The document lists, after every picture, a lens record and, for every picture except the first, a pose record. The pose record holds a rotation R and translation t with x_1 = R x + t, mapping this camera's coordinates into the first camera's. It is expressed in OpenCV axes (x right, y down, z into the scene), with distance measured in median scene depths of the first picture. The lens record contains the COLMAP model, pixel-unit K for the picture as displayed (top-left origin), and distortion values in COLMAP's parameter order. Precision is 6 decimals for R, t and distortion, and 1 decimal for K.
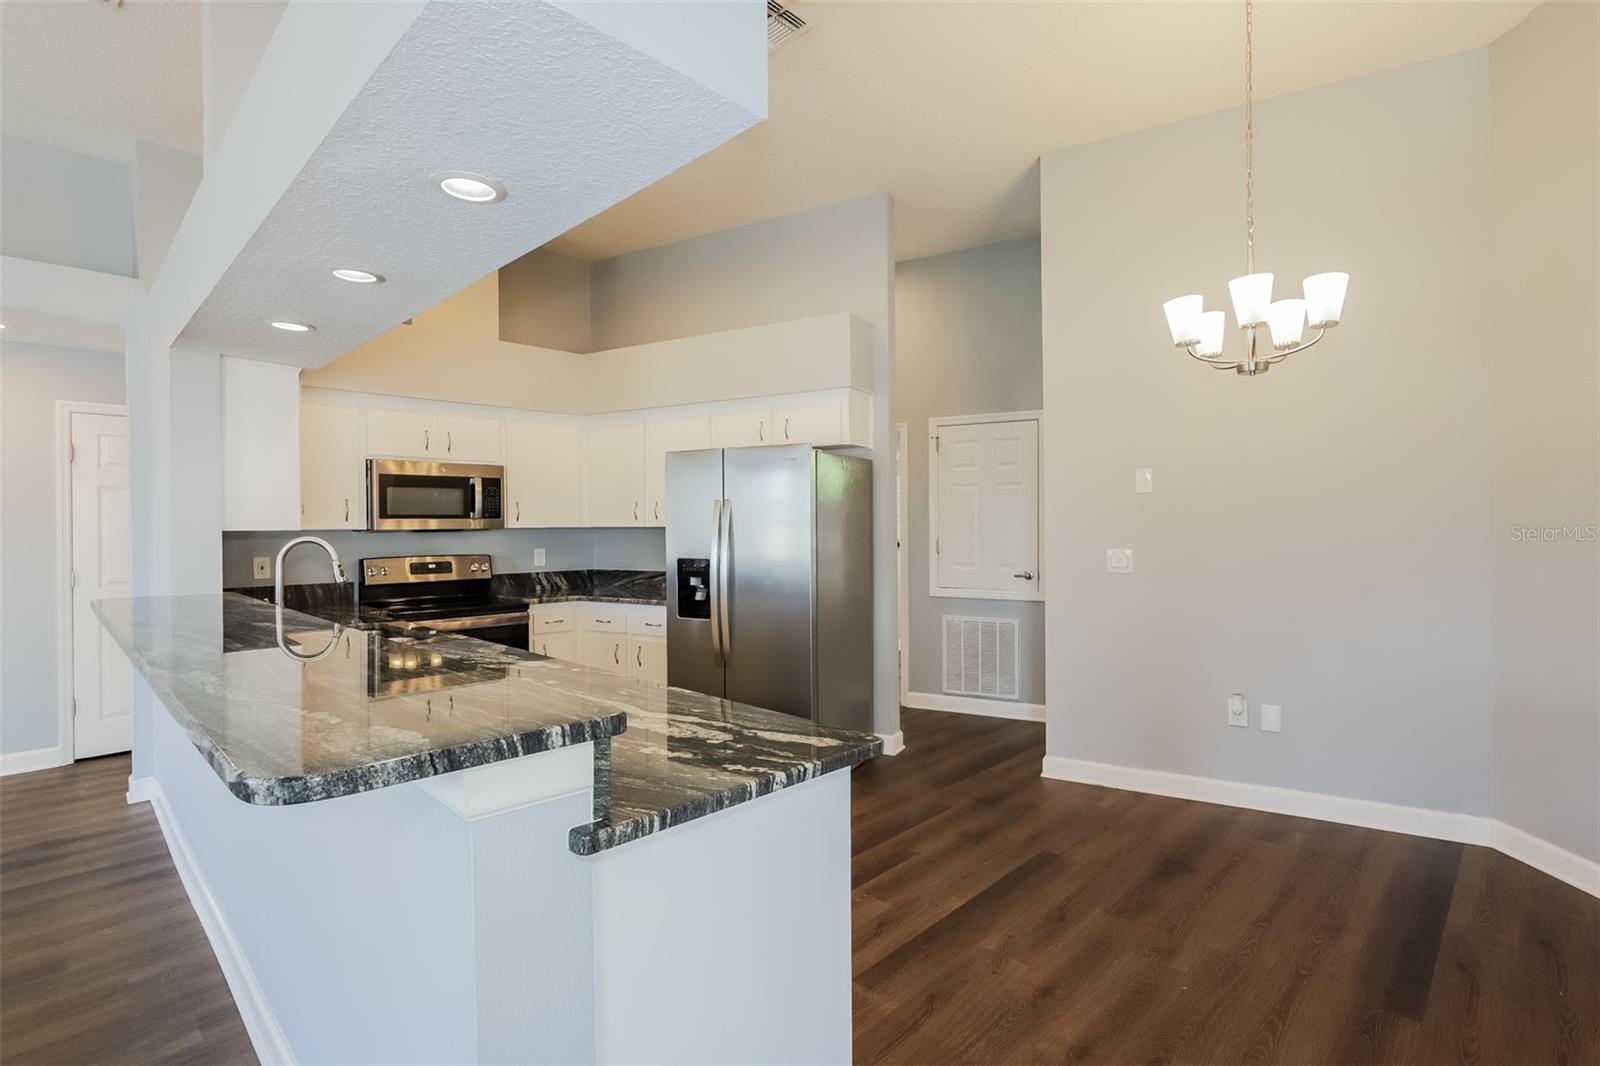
lens RADIAL K [[761.5, 0, 798.1], [0, 761.5, 529.9], [0, 0, 1]] dist [0.003984, 0.000141]
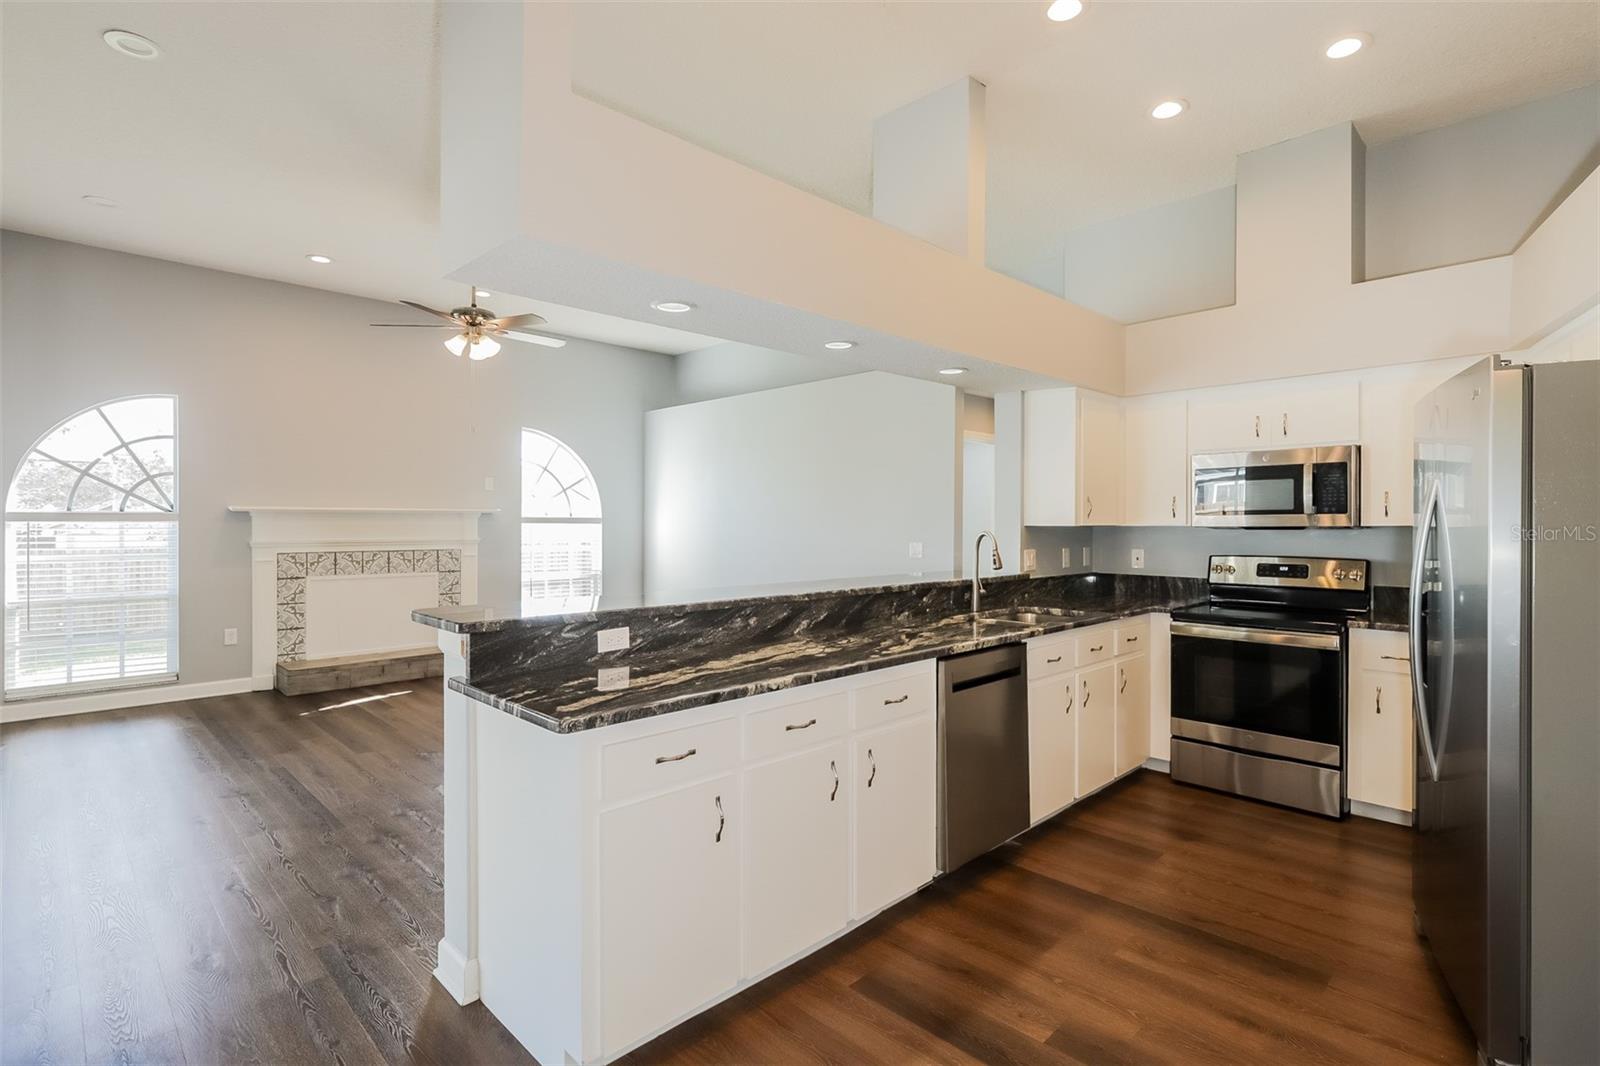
lens RADIAL K [[761.5, 0, 795.0], [0, 761.5, 527.8], [0, 0, 1]] dist [0.003984, 0.000141]
pose [[-0.004989, 0.014174, -0.999887, 0.402713], [-0.002392, 0.999897, 0.014186, -0.010720], [0.999985, 0.002462, -0.004955, 0.449116]]
